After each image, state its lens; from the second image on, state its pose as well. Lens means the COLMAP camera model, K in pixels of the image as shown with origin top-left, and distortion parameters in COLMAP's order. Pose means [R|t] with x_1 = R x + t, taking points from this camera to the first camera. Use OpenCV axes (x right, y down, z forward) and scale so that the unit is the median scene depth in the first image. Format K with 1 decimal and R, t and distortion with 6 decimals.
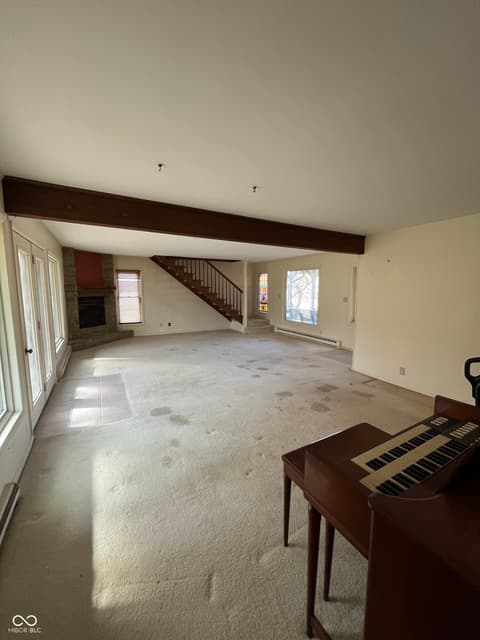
lens RADIAL K [[257.0, 0, 242.6], [0, 257.0, 320.1], [0, 0, 1]] dist [-0.003122, -0.000105]
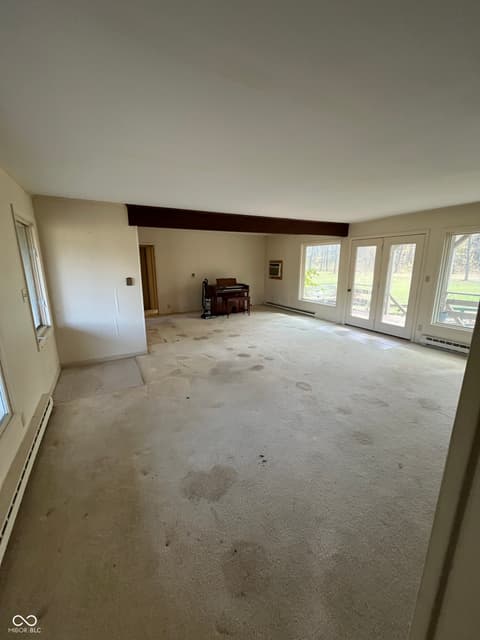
lens RADIAL K [[257.0, 0, 242.6], [0, 257.0, 320.1], [0, 0, 1]] dist [-0.003122, -0.000105]
pose [[-0.999907, -0.004526, 0.012882, 0.049166], [0.000070, 0.941771, 0.336254, -0.157862], [-0.013654, 0.336223, -0.941683, 1.237590]]
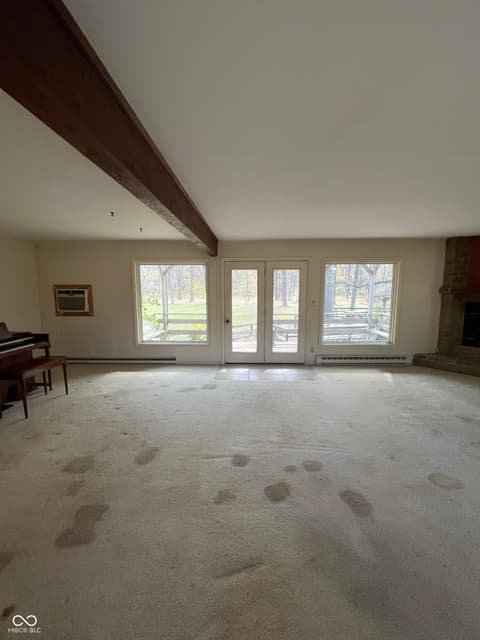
lens RADIAL K [[257.0, 0, 242.6], [0, 257.0, 320.1], [0, 0, 1]] dist [-0.003122, -0.000105]
pose [[-0.511165, 0.098371, -0.853834, 0.287405], [-0.105507, 0.978733, 0.175924, -0.092332], [0.852982, 0.180012, -0.489916, 0.752814]]
